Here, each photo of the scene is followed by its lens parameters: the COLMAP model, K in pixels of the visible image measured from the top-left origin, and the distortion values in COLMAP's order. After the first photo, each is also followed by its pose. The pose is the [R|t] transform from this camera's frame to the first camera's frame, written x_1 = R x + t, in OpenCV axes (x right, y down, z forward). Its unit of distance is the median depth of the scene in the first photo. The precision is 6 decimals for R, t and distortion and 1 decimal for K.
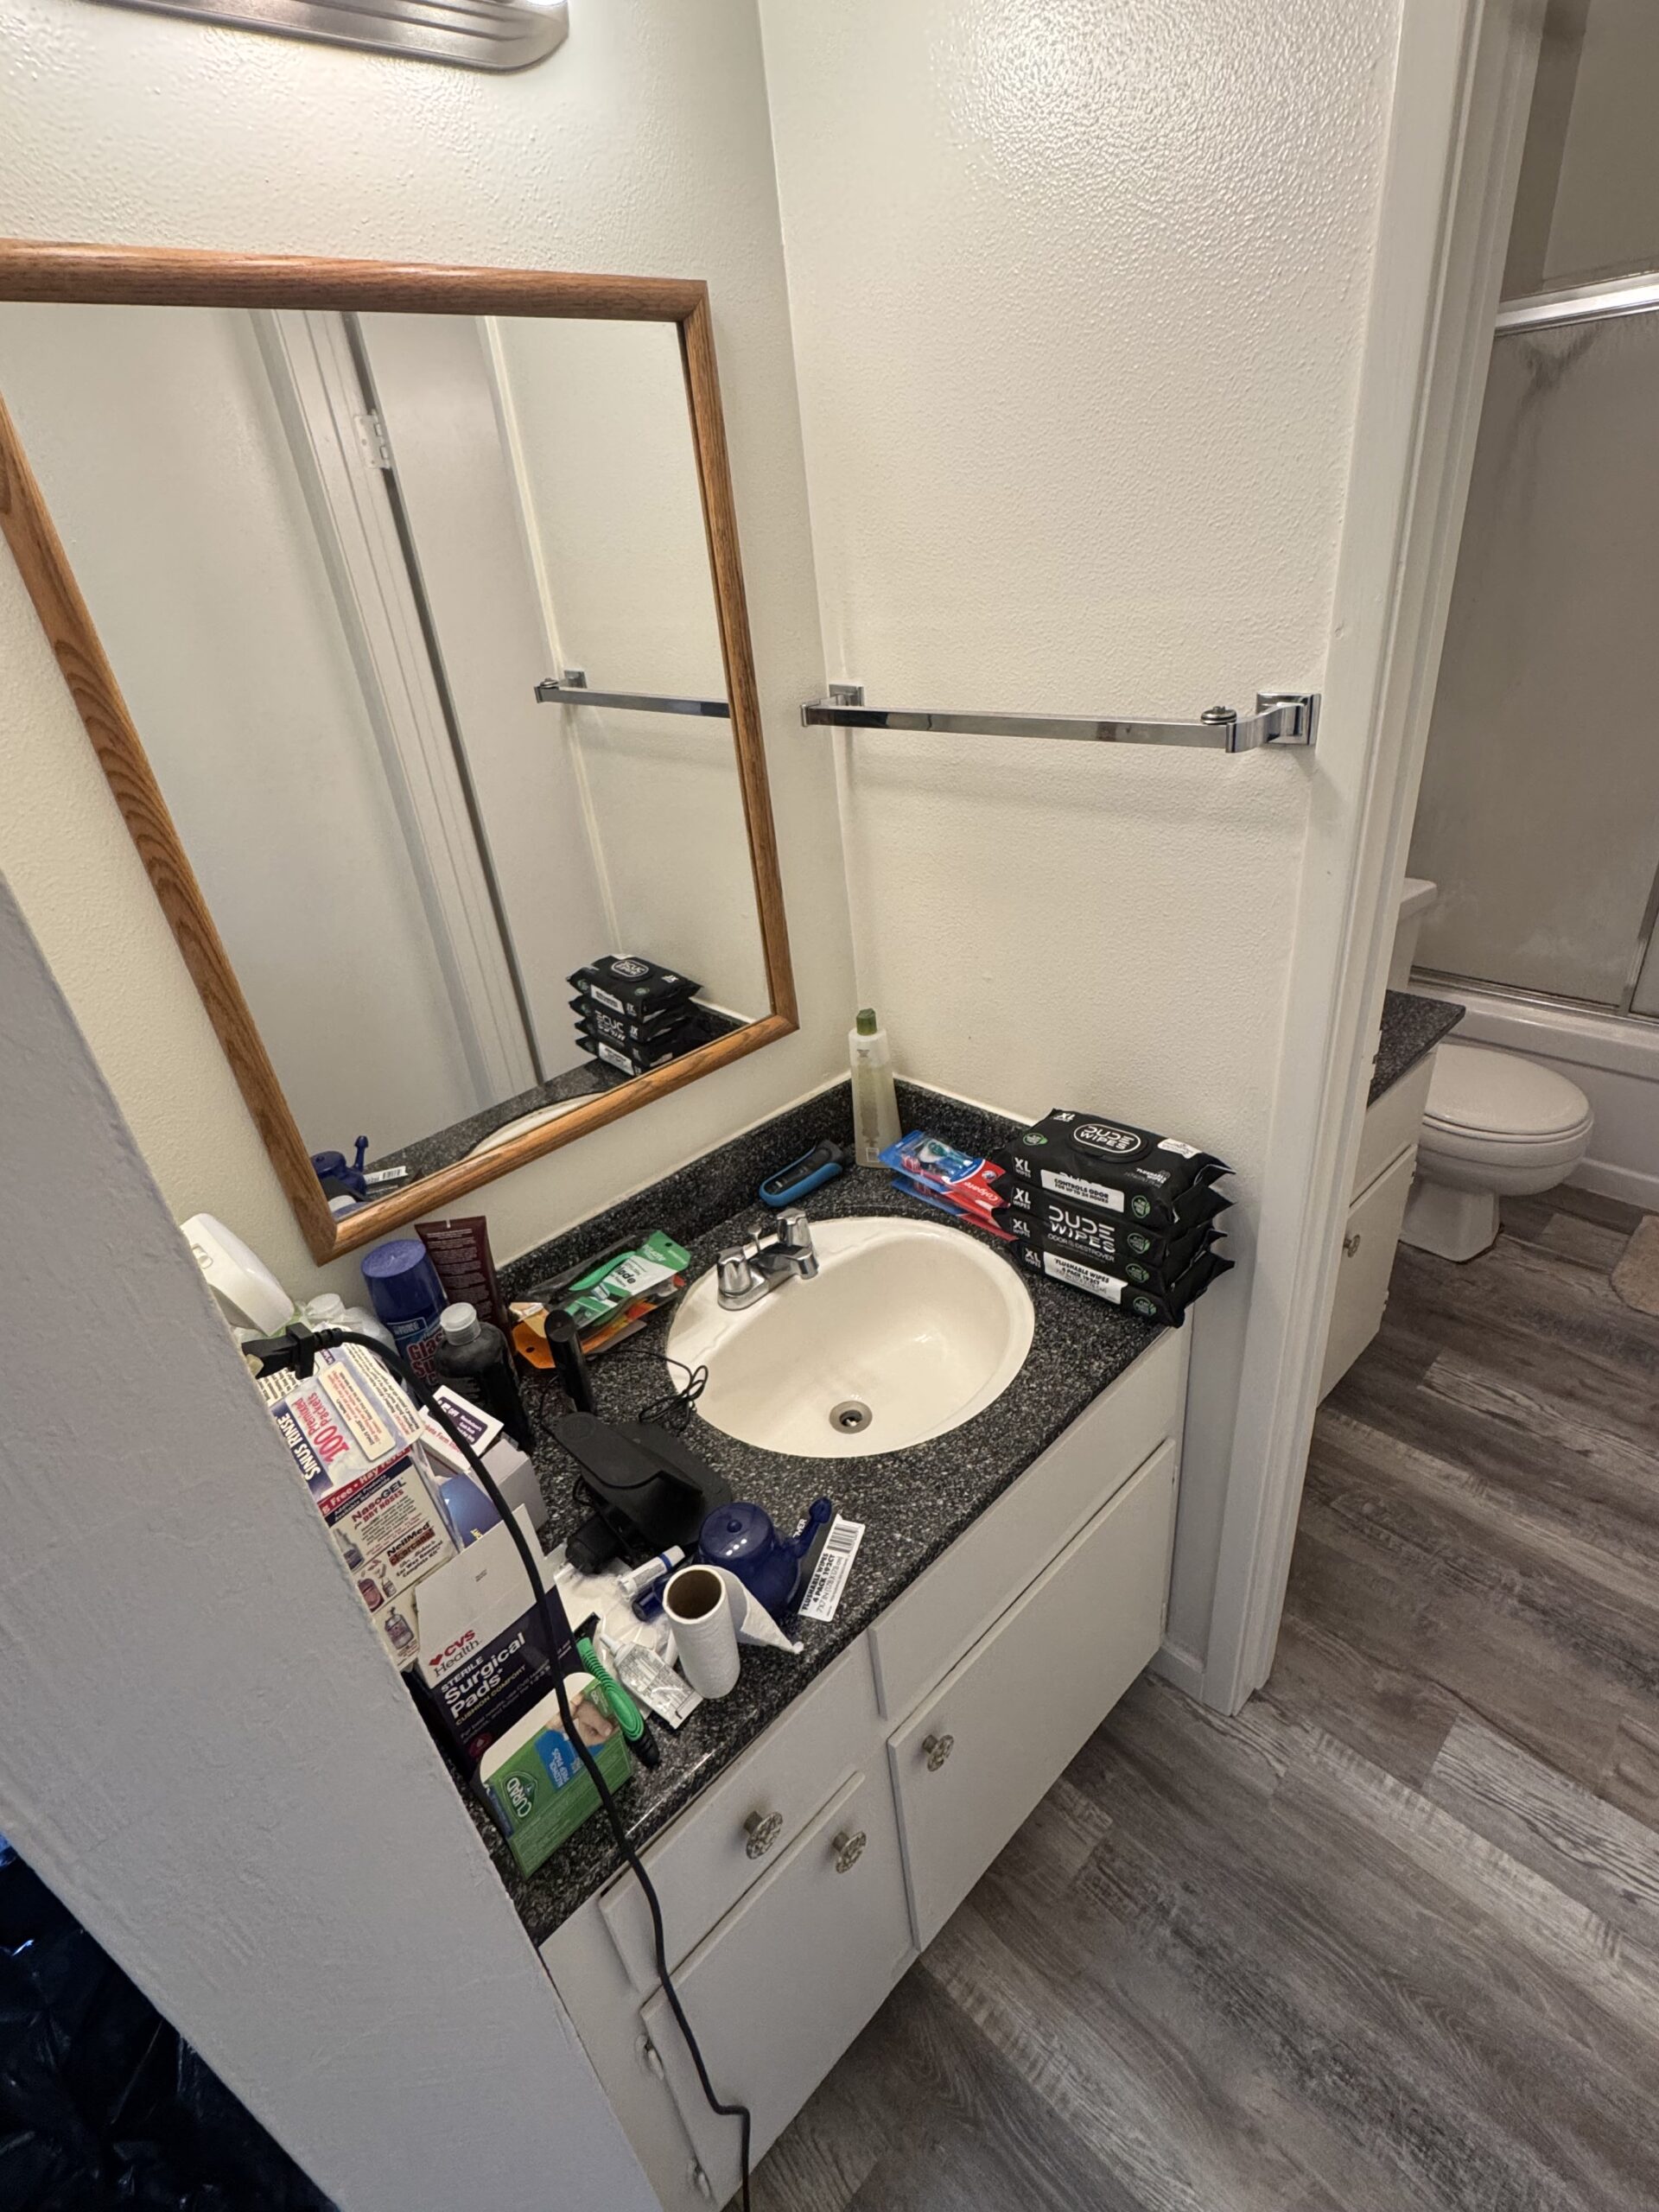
lens RADIAL K [[1035.7, 0, 818.2], [0, 1035.7, 1117.5], [0, 0, 1]] dist [-0.005809, 0.002412]
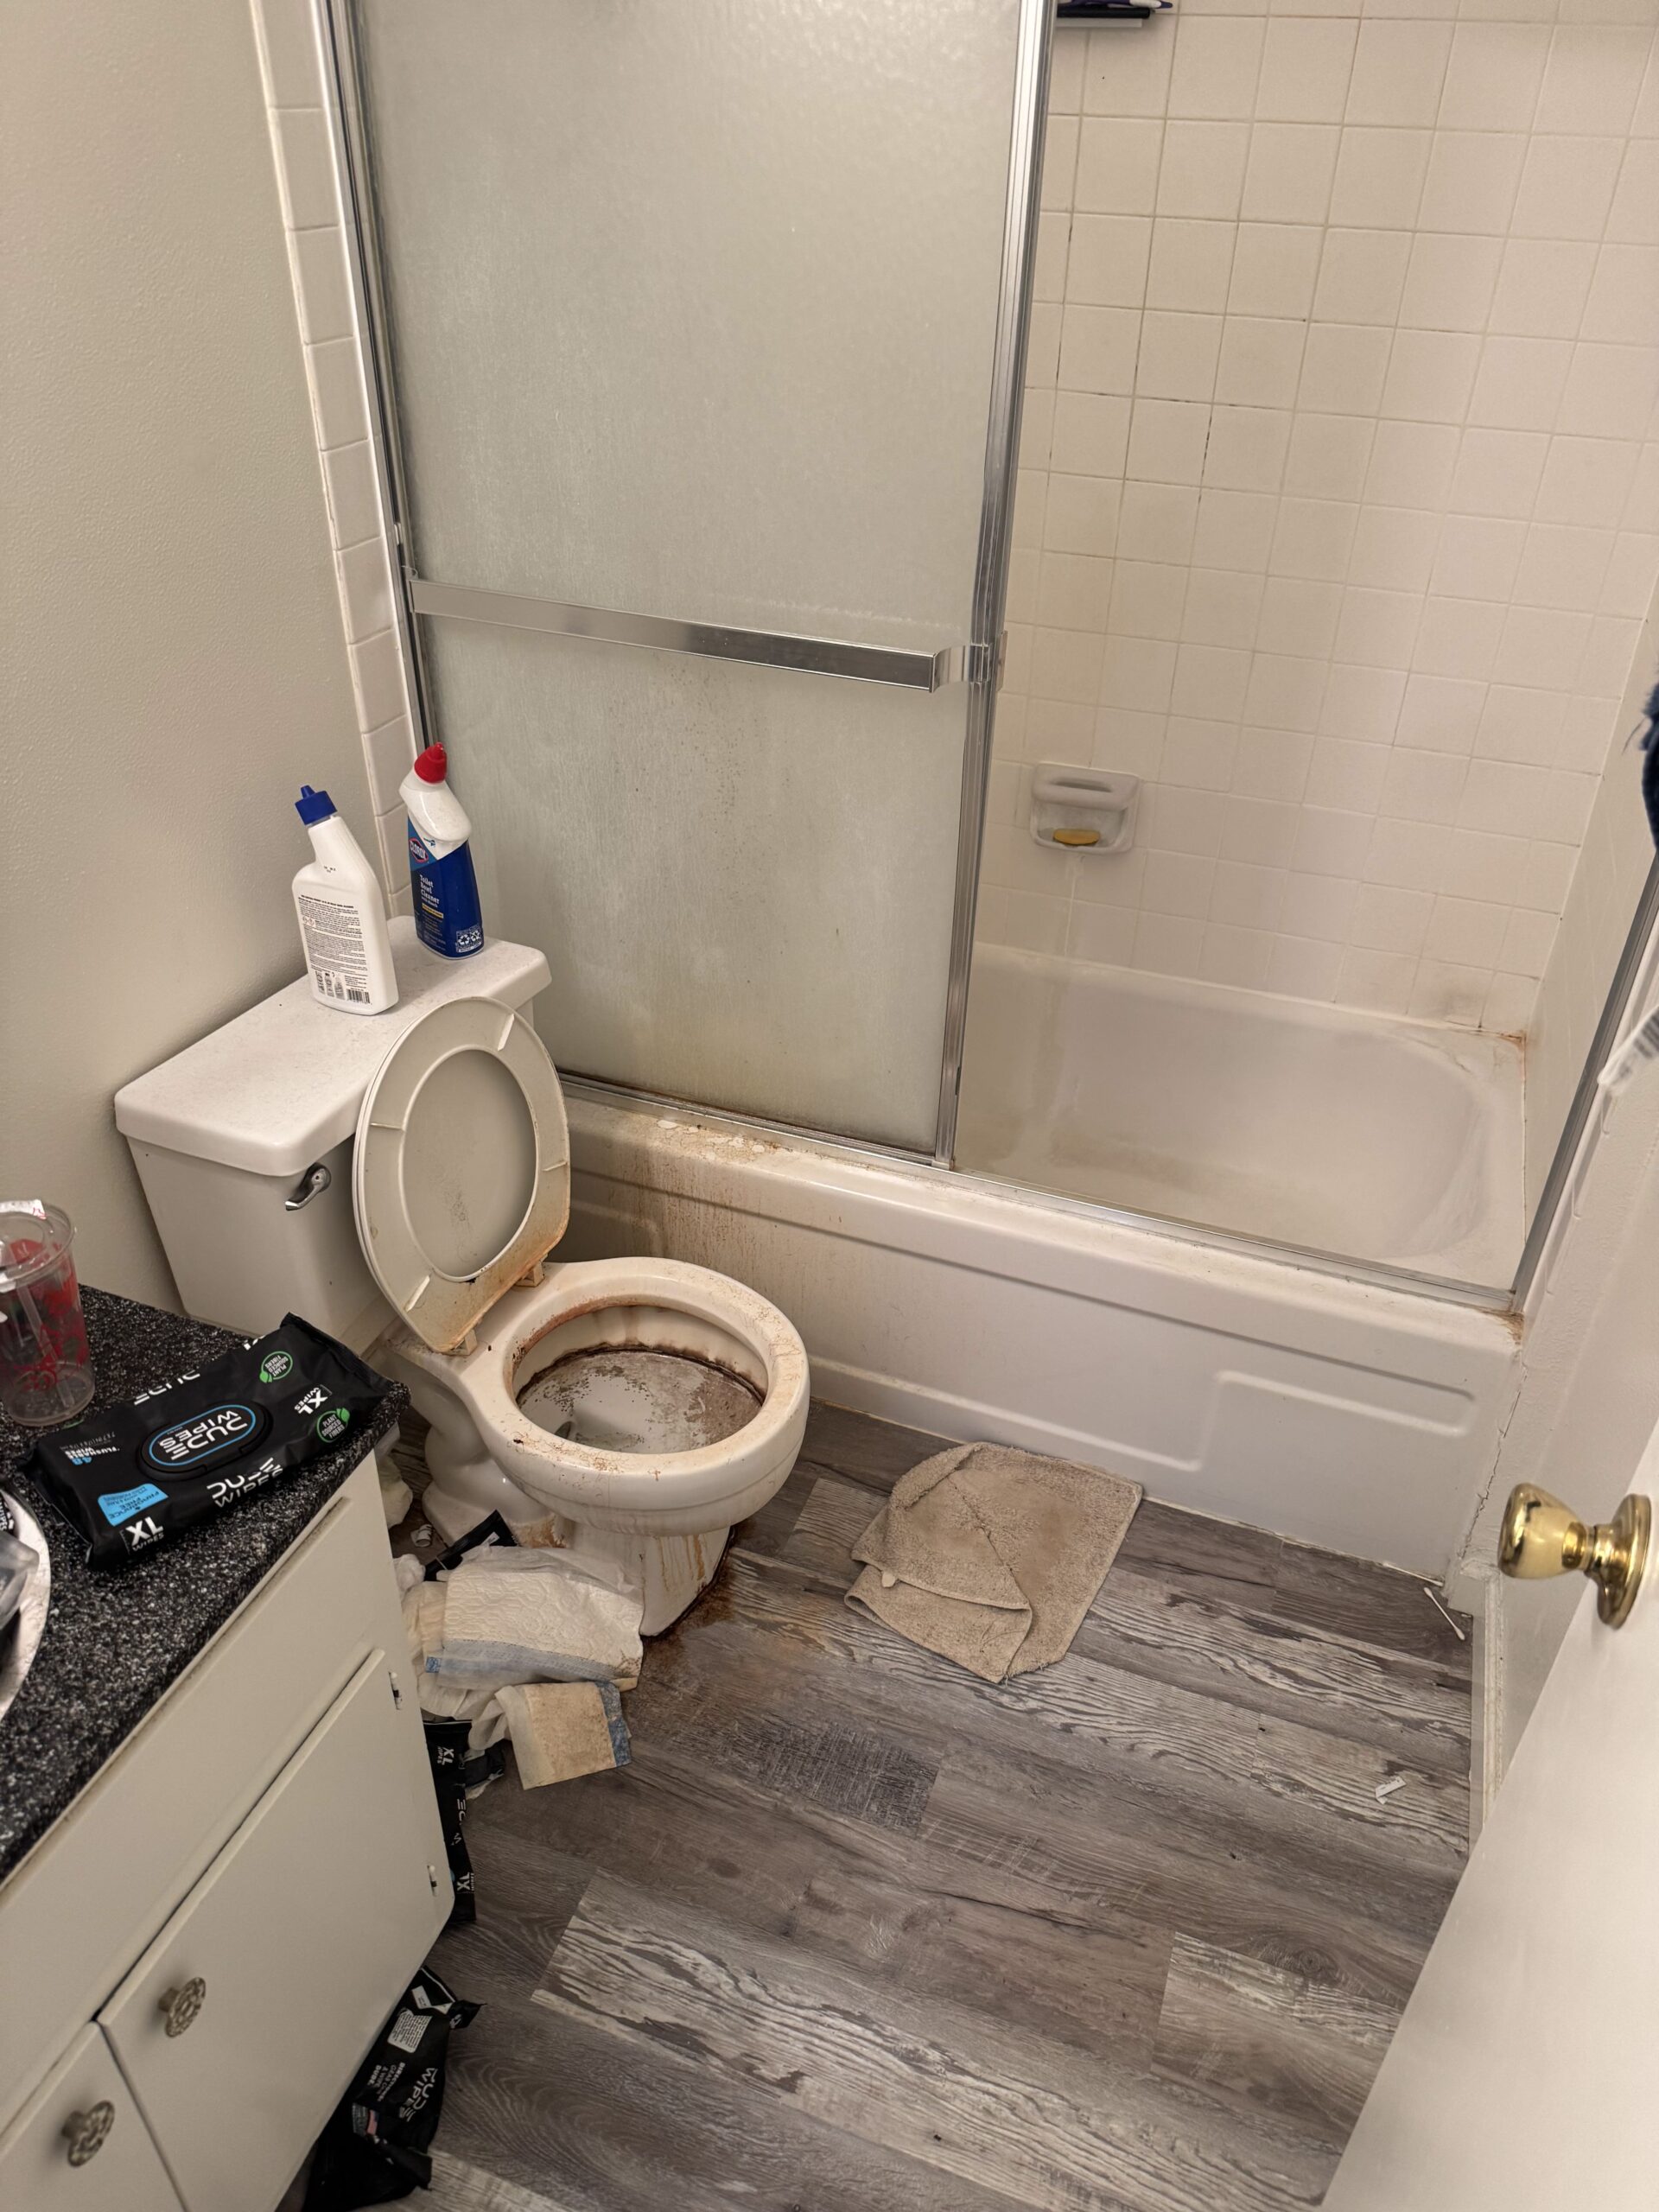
lens RADIAL K [[1557.0, 0, 828.8], [0, 1557.0, 1118.7], [0, 0, 1]] dist [0.014847, -0.019527]
pose [[0.890372, -0.128801, 0.436632, 0.613996], [0.098266, 0.990906, 0.091923, -0.336729], [-0.444501, -0.038940, 0.894932, 0.357523]]
